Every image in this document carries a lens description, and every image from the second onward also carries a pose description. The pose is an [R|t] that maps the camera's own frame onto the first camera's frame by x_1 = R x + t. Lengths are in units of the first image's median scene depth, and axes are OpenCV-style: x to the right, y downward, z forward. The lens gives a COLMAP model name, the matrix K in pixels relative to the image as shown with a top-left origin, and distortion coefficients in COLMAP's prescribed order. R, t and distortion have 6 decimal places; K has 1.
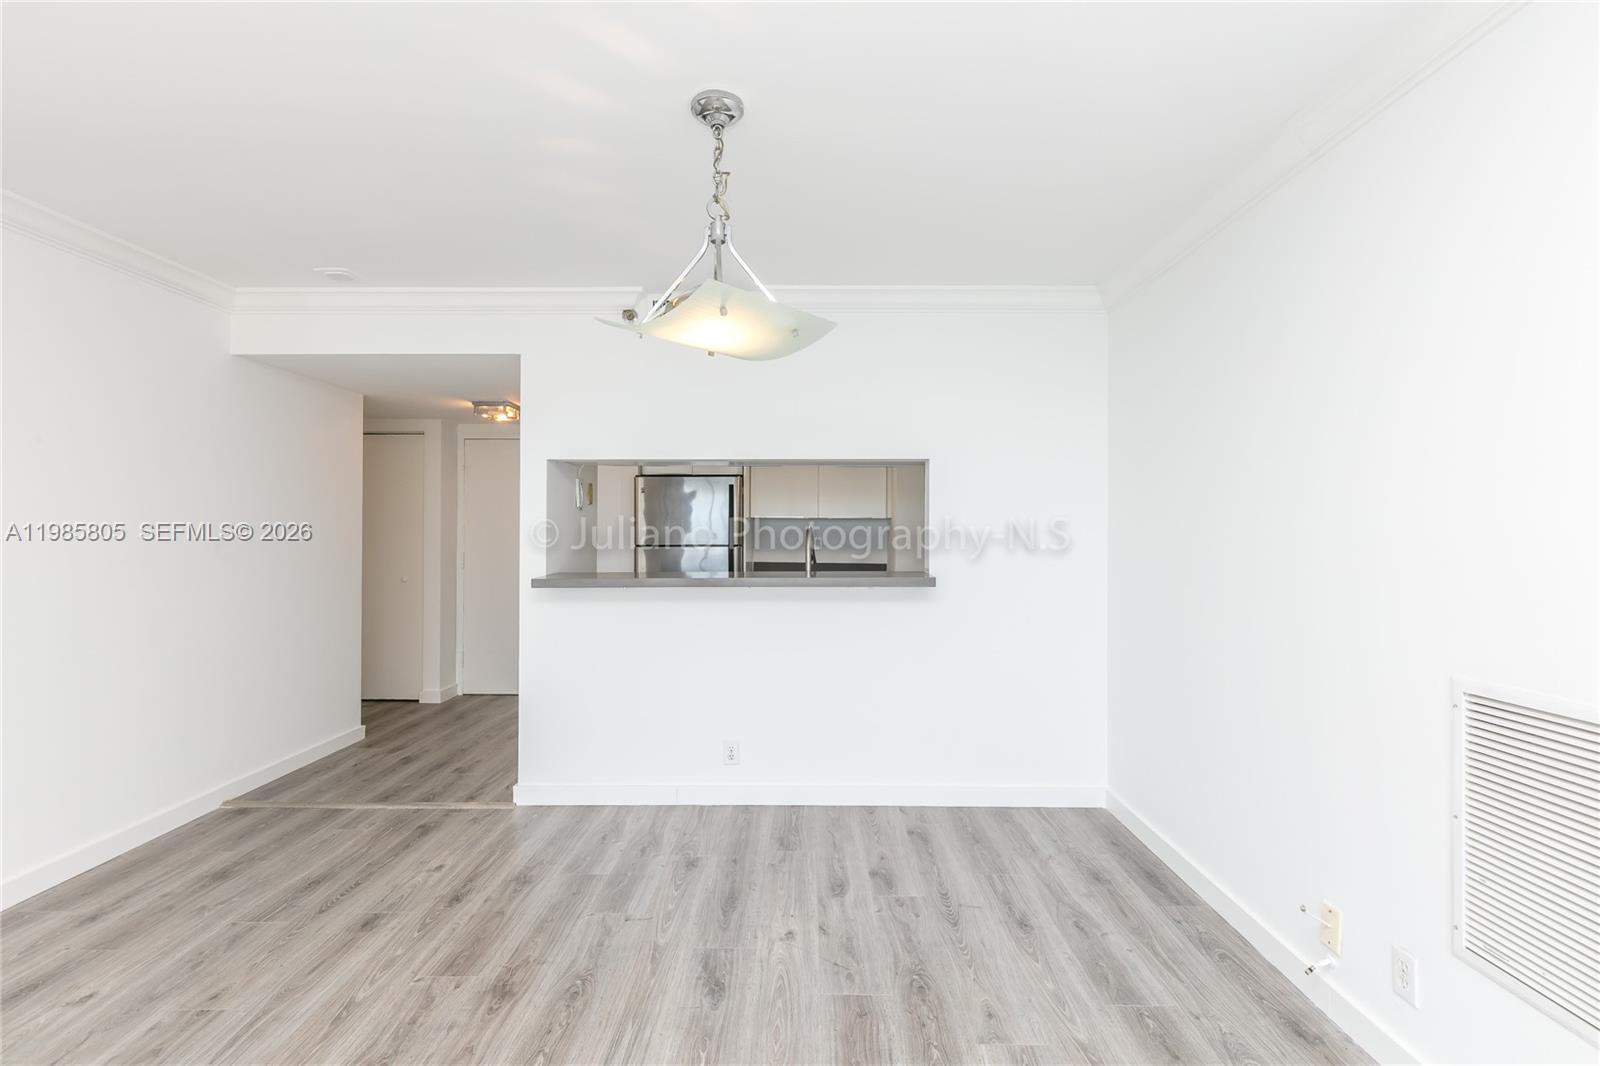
lens RADIAL K [[717.5, 0, 787.3], [0, 717.5, 532.8], [0, 0, 1]] dist [0.004327, 0.000356]
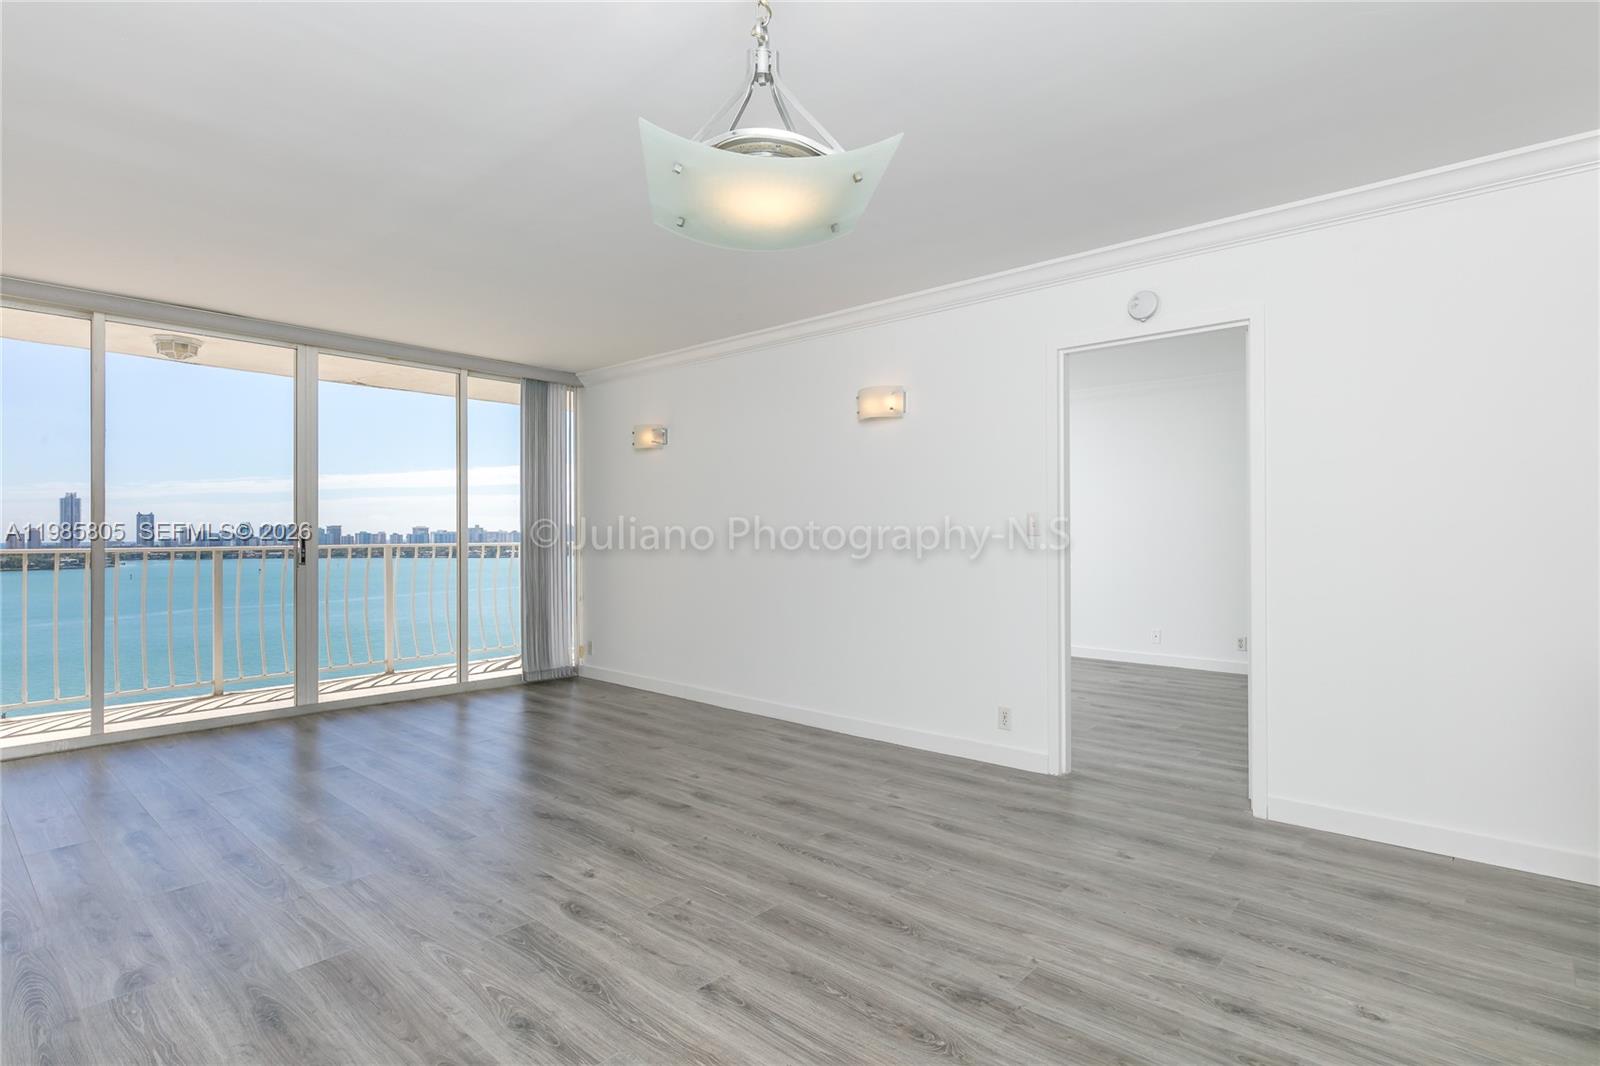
lens RADIAL K [[817.2, 0, 800.0], [0, 817.2, 533.0], [0, 0, 1]] dist [-0.000227, 0.000193]
pose [[-0.649139, -0.001551, -0.760668, 0.336695], [0.003950, 0.999978, -0.005410, 0.055903], [0.760660, -0.006517, -0.649118, 1.026558]]
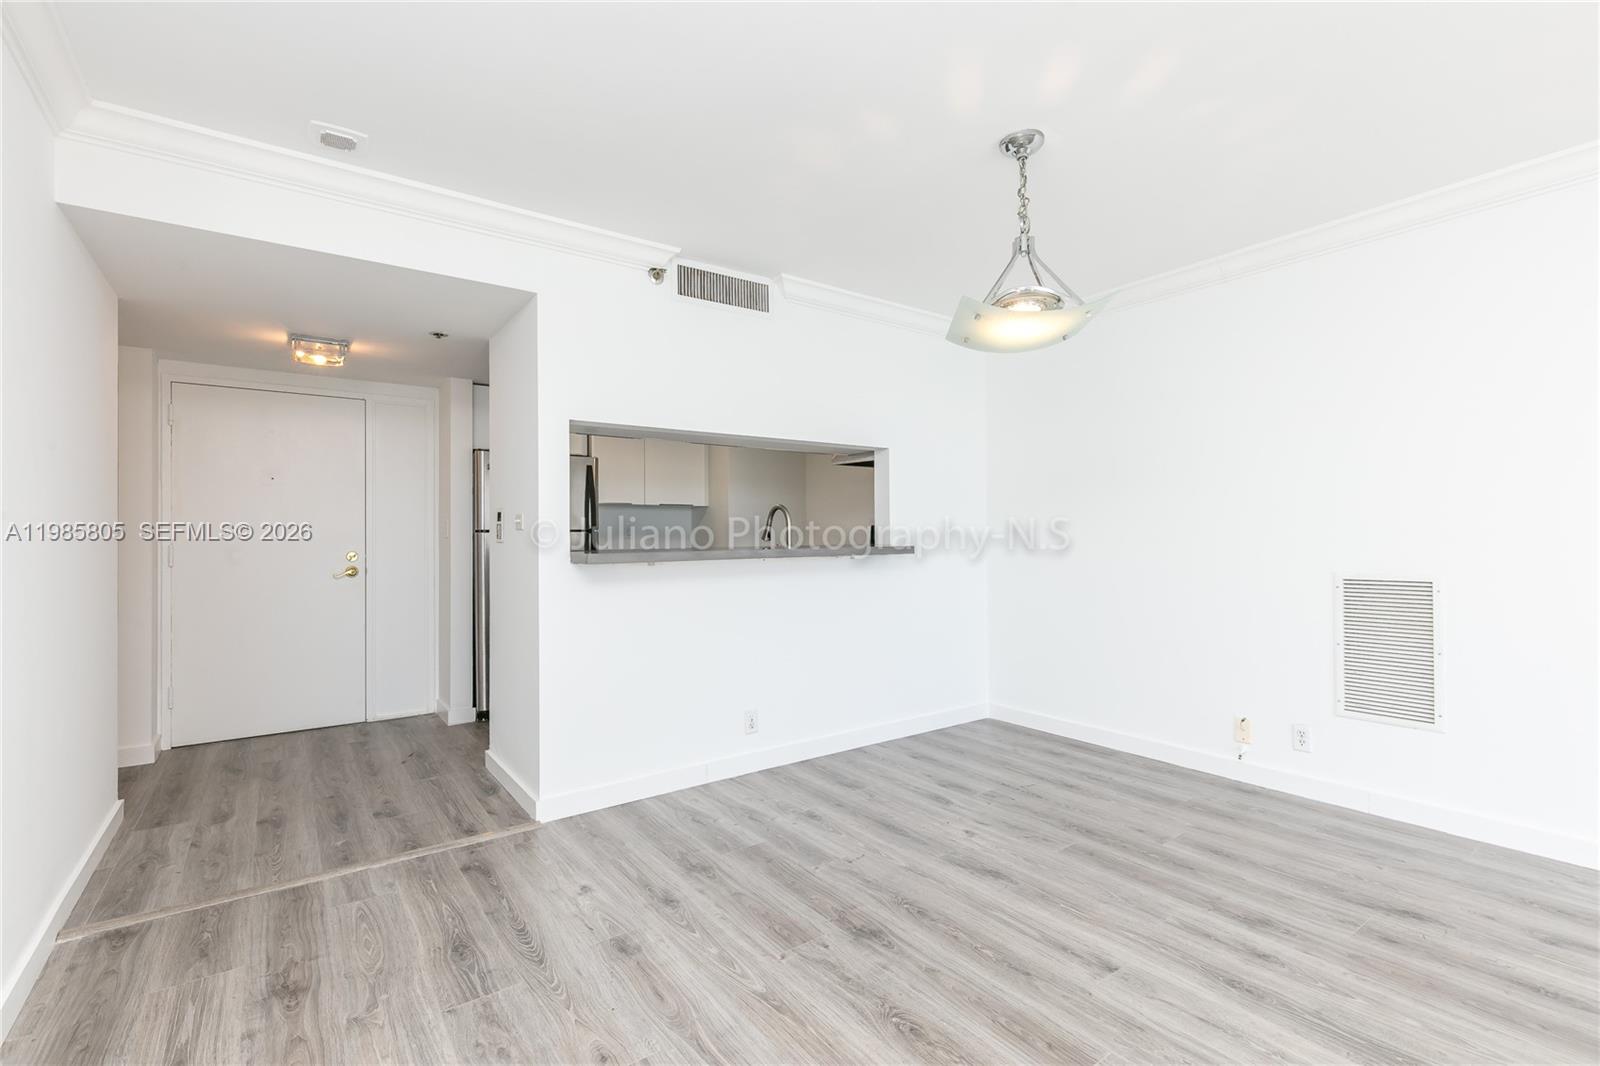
lens RADIAL K [[717.5, 0, 787.3], [0, 717.5, 532.8], [0, 0, 1]] dist [0.004327, 0.000356]
pose [[0.807253, -0.003288, 0.590196, -0.749365], [0.007969, 0.999954, -0.005329, 0.050549], [-0.590152, 0.009005, 0.807242, 0.164378]]
